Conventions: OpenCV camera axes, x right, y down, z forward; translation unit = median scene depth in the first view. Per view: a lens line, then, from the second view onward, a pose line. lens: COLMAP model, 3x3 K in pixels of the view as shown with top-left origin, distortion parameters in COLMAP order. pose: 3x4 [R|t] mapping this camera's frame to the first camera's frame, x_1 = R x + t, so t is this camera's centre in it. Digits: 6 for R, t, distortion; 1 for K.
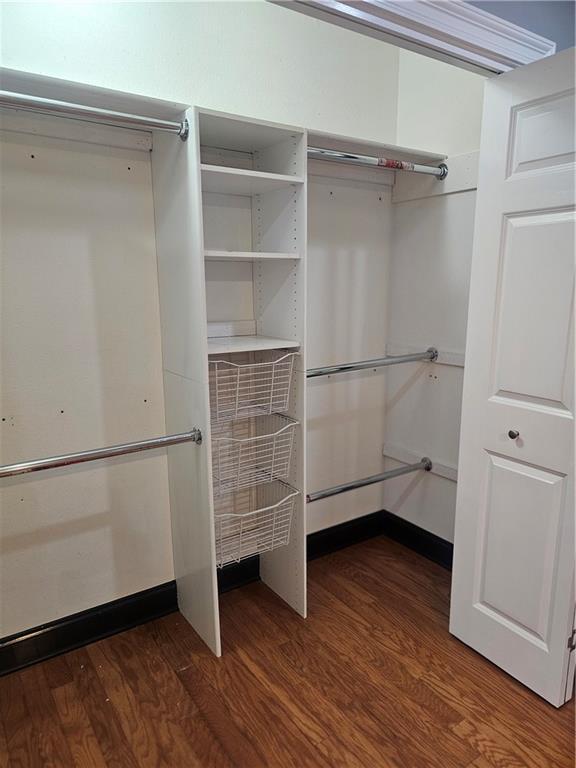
lens RADIAL K [[511.4, 0, 289.6], [0, 511.4, 386.8], [0, 0, 1]] dist [0.032376, -0.040874]
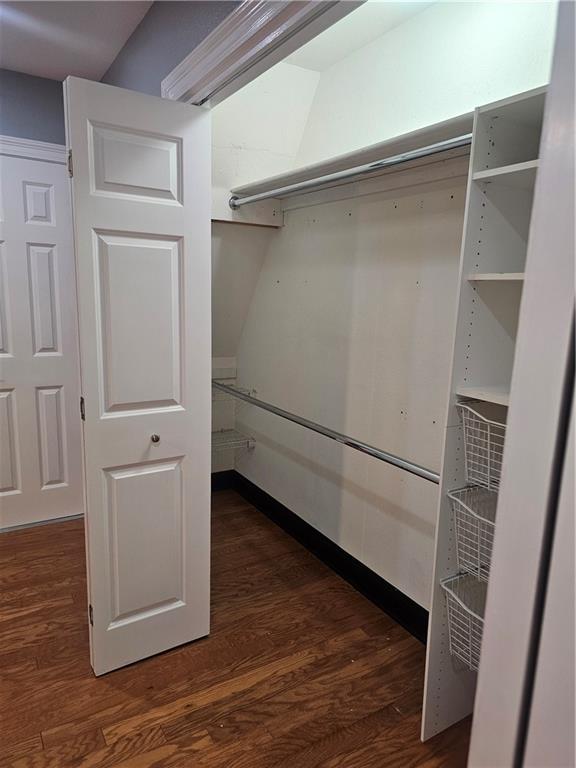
lens RADIAL K [[511.4, 0, 289.6], [0, 511.4, 386.8], [0, 0, 1]] dist [0.032376, -0.040874]
pose [[-0.042694, 0.212204, -0.976292, 0.696371], [-0.221470, 0.950862, 0.216362, -0.218117], [0.974232, 0.225457, 0.006401, 0.742559]]
